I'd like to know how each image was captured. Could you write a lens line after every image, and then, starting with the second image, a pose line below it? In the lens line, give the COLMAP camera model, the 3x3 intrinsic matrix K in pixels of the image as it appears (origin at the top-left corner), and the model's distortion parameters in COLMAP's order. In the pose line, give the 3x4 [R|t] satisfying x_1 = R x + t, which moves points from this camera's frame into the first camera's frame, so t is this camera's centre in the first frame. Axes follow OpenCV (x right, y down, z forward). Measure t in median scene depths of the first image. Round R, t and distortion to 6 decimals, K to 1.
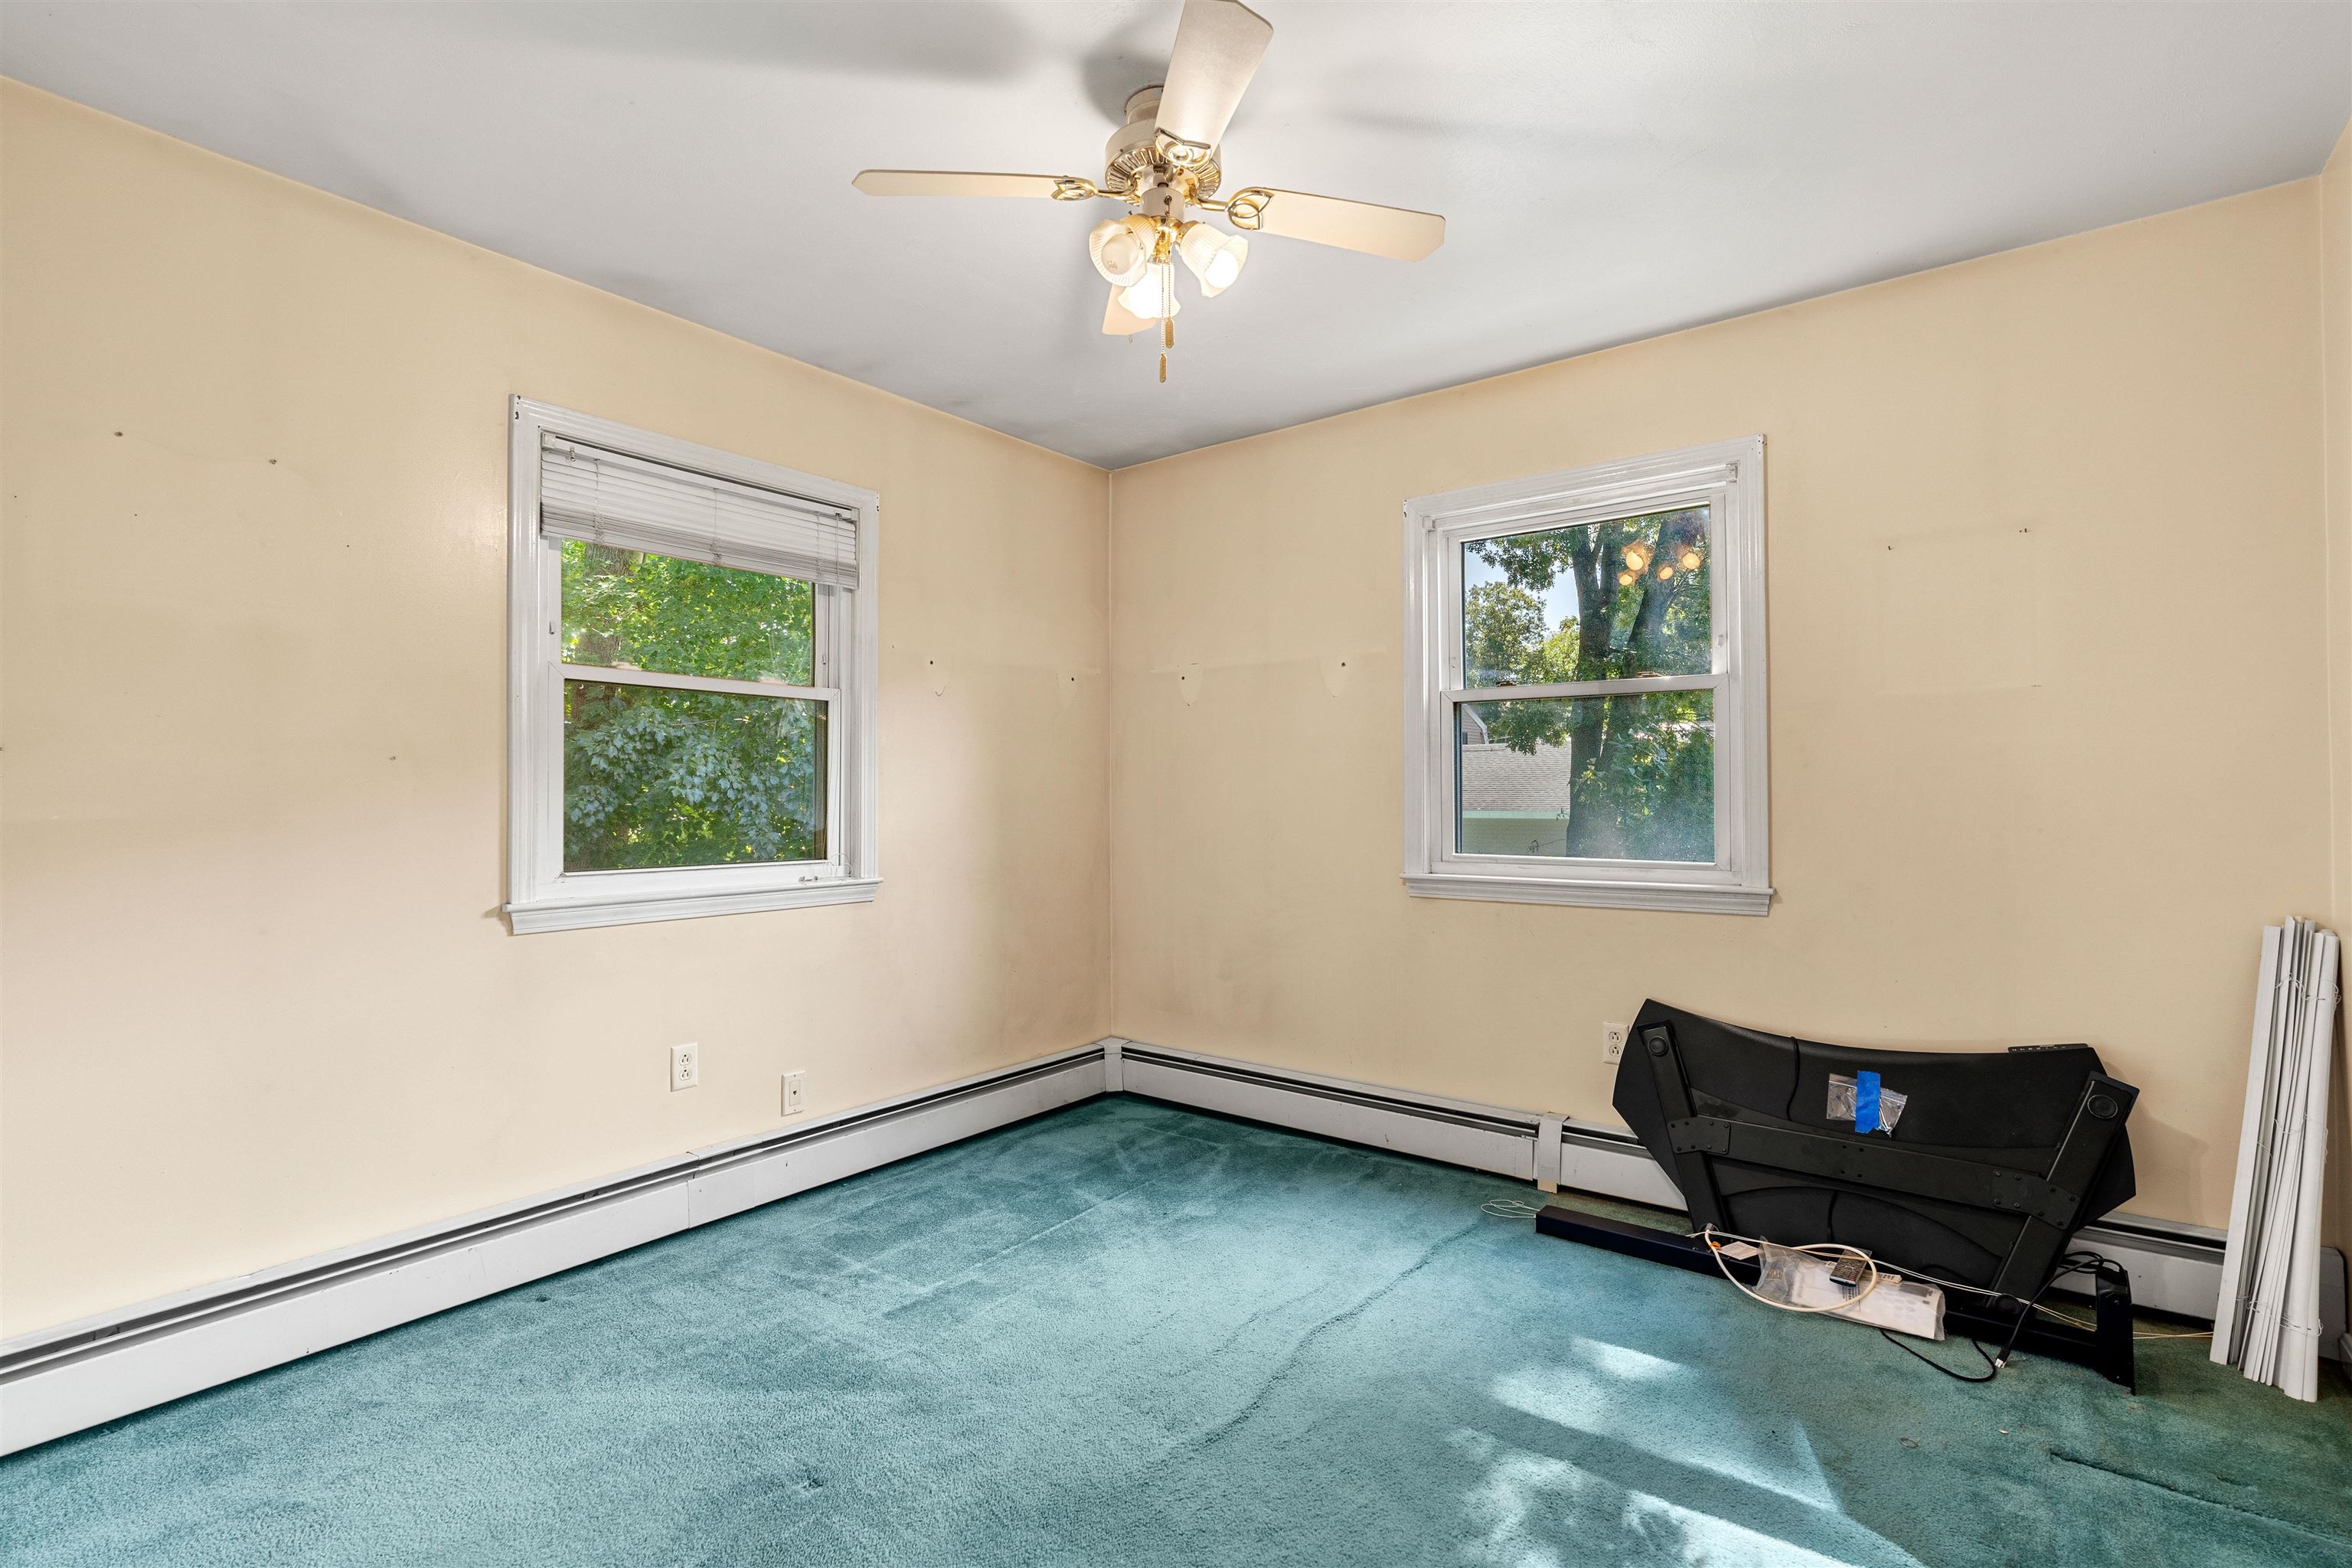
lens RADIAL K [[1079.4, 0, 1179.8], [0, 1079.4, 785.0], [0, 0, 1]] dist [-0.006144, 0.001527]
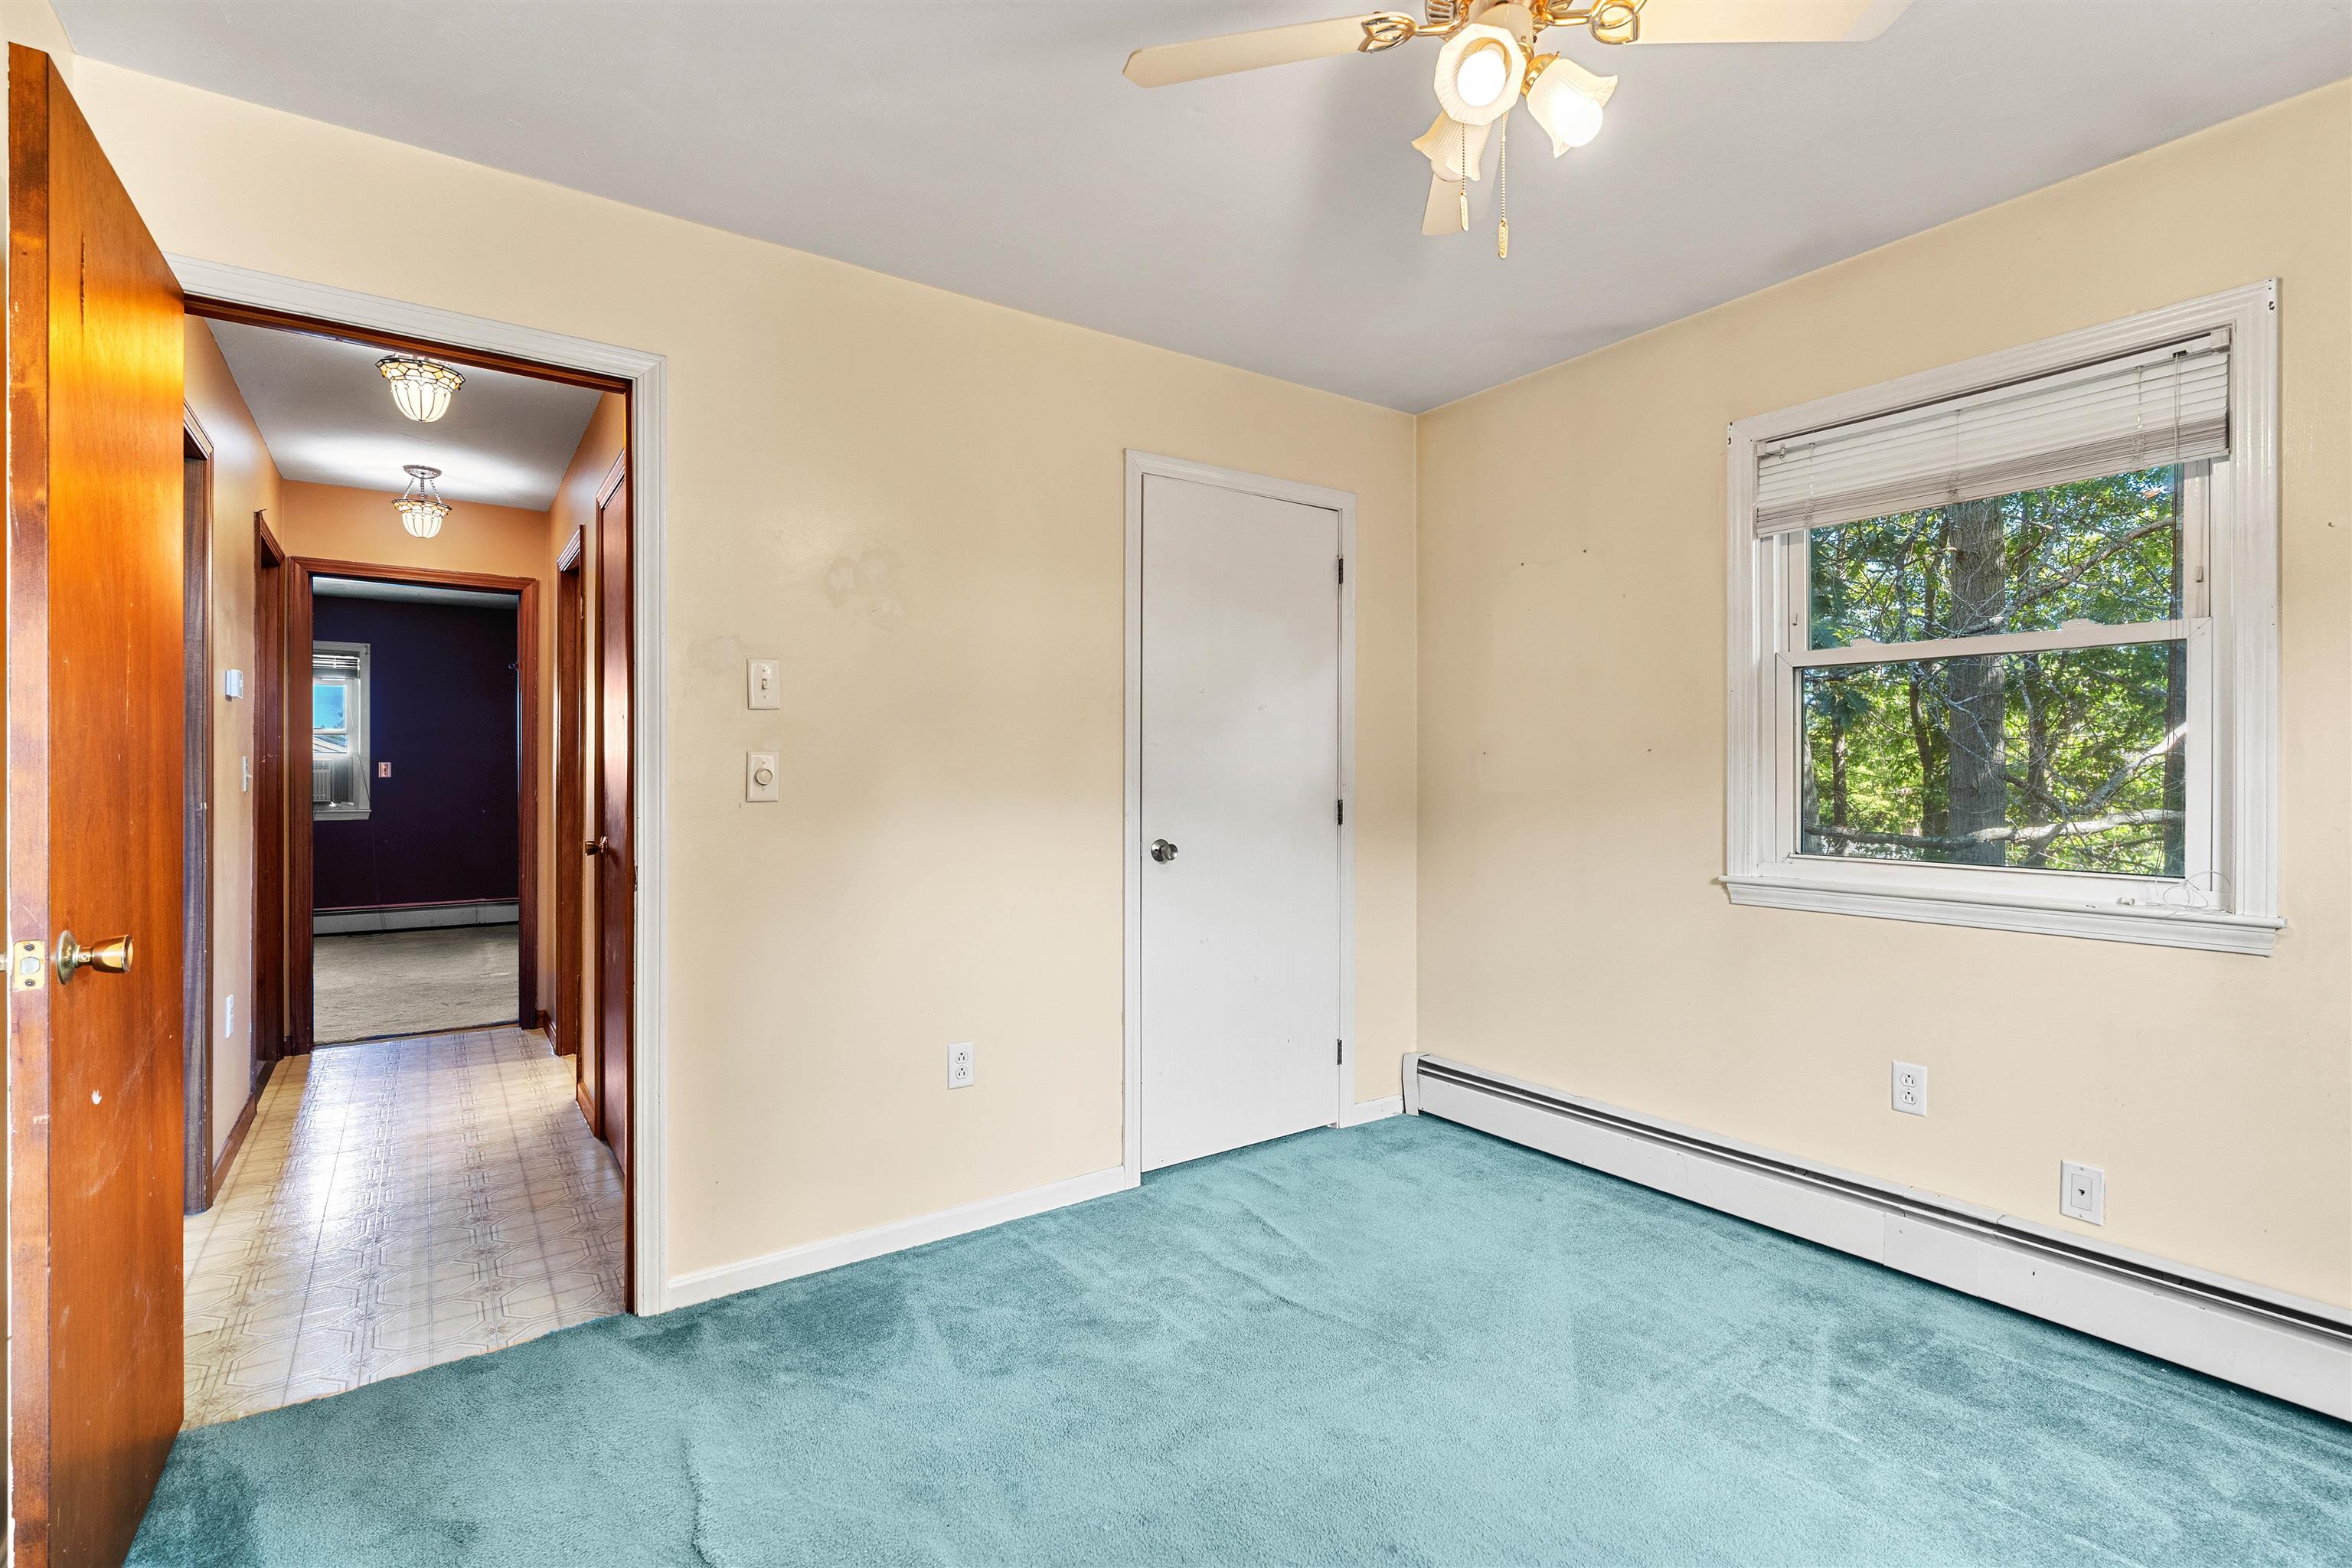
lens RADIAL K [[1079.4, 0, 1188.3], [0, 1079.4, 773.9], [0, 0, 1]] dist [-0.006144, 0.001527]
pose [[-0.301011, 0.005782, -0.953603, 0.565365], [0.011848, 0.999927, 0.002323, -0.004876], [0.953547, -0.010600, -0.301058, 0.717962]]
